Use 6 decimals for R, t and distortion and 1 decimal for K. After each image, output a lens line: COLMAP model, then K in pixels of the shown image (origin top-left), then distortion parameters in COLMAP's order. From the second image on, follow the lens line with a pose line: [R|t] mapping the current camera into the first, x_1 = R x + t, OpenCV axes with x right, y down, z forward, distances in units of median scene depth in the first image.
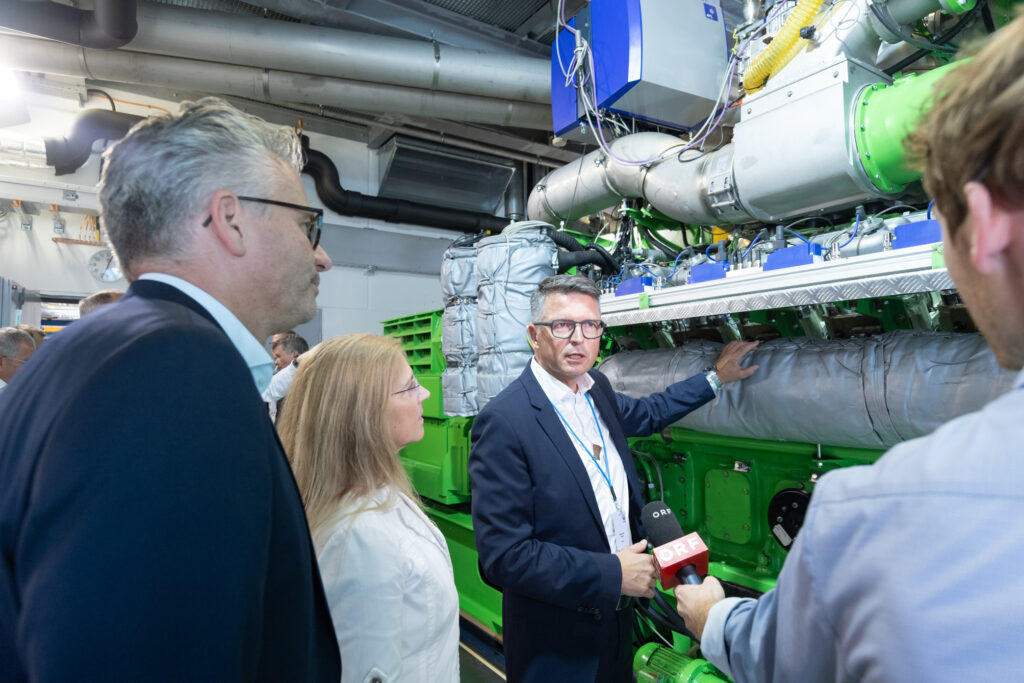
lens RADIAL K [[602.8, 0, 515.3], [0, 602.8, 346.2], [0, 0, 1]] dist [0.009578, 0.000711]
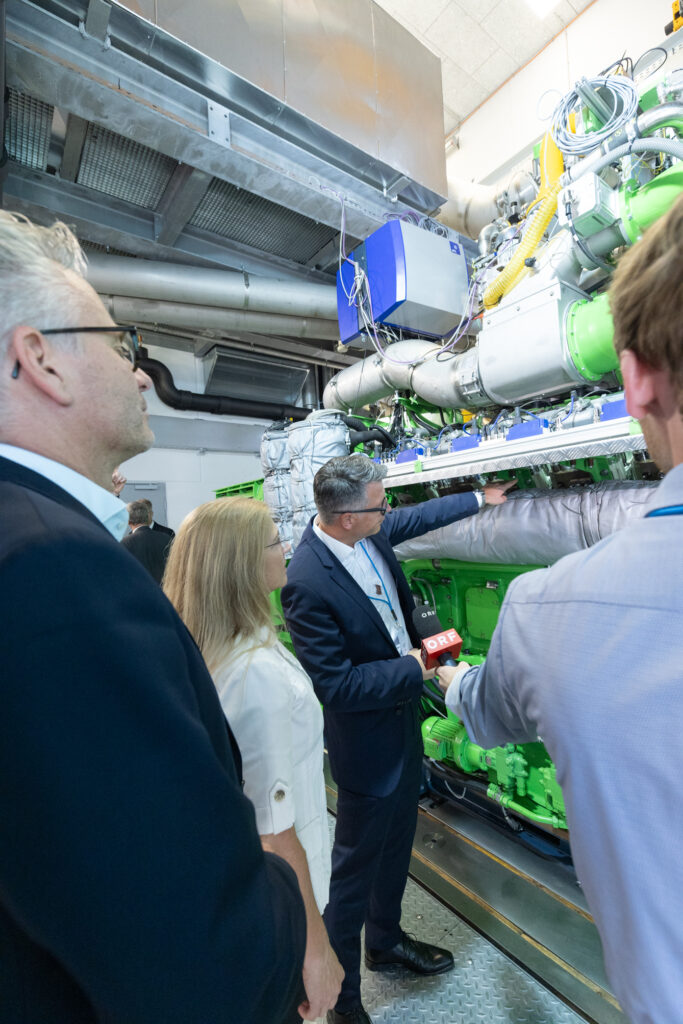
lens RADIAL K [[449.2, 0, 347.0], [0, 449.2, 518.9], [0, 0, 1]] dist [0.008408, -0.000189]
pose [[0.996211, -0.046299, 0.073616, -0.016064], [0.043844, 0.998438, 0.034632, -0.000125], [-0.075104, -0.031273, 0.996685, 0.008494]]
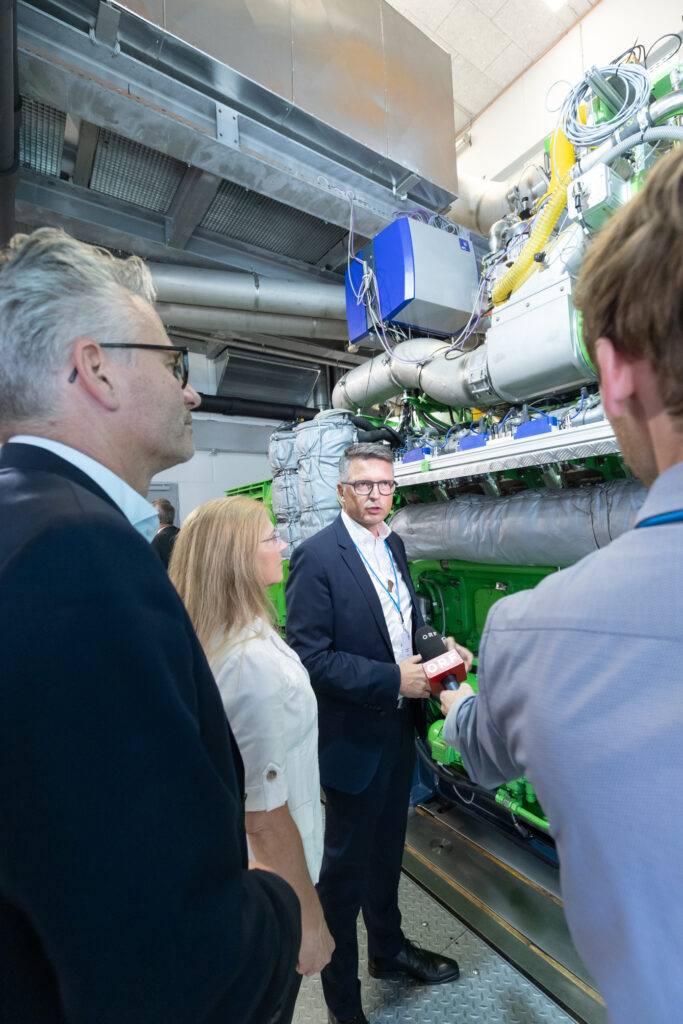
lens RADIAL K [[449.2, 0, 346.3], [0, 449.2, 518.5], [0, 0, 1]] dist [0.008408, -0.000189]
pose [[0.997936, -0.046926, 0.043842, -0.005396], [0.045563, 0.998462, 0.031588, 0.000586], [-0.045257, -0.029525, 0.998539, 0.013435]]
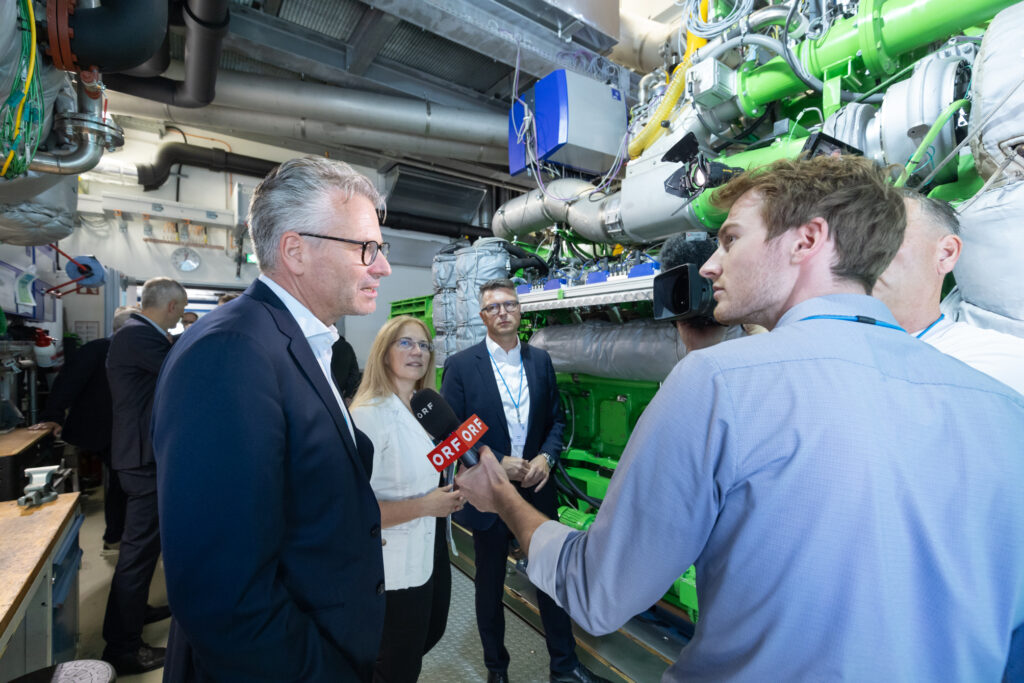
lens RADIAL K [[449.2, 0, 509.6], [0, 449.2, 347.0], [0, 0, 1]] dist [0.008408, -0.000189]
pose [[0.998857, 0.004325, 0.047606, 0.016698], [-0.007166, 0.998193, 0.059663, -0.003809], [-0.047262, -0.059936, 0.997083, -0.125125]]
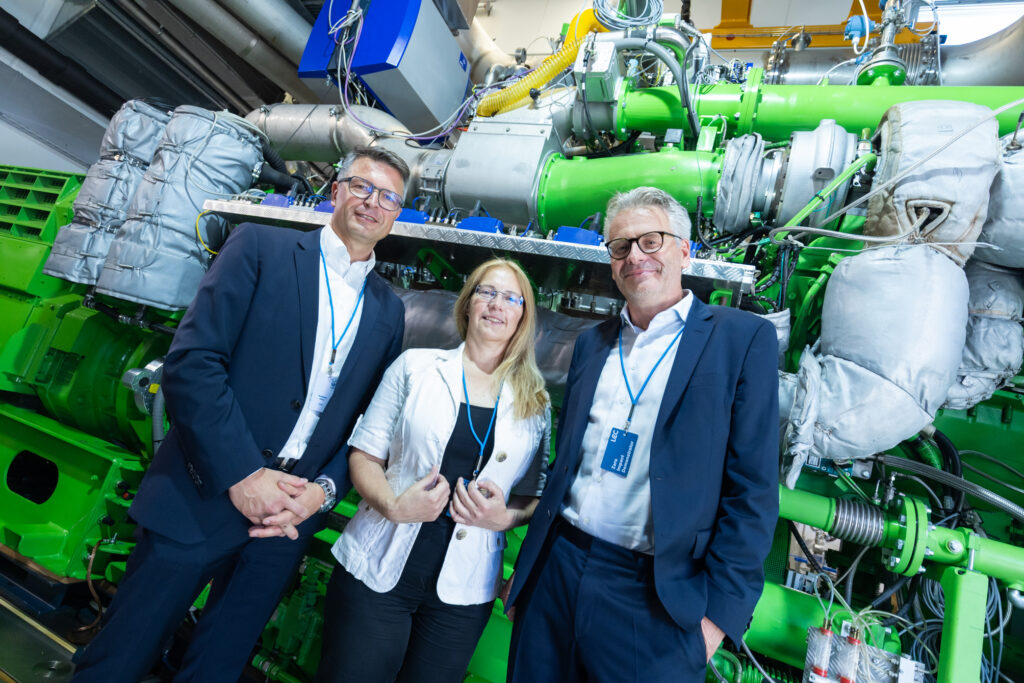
lens RADIAL K [[523.2, 0, 503.8], [0, 523.2, 341.5], [0, 0, 1]] dist [0.005064, -0.000690]
pose [[0.761455, 0.343249, 0.549879, -0.001099], [-0.319412, 0.936842, -0.142490, 0.108808], [-0.564059, -0.067138, 0.823000, 0.054169]]
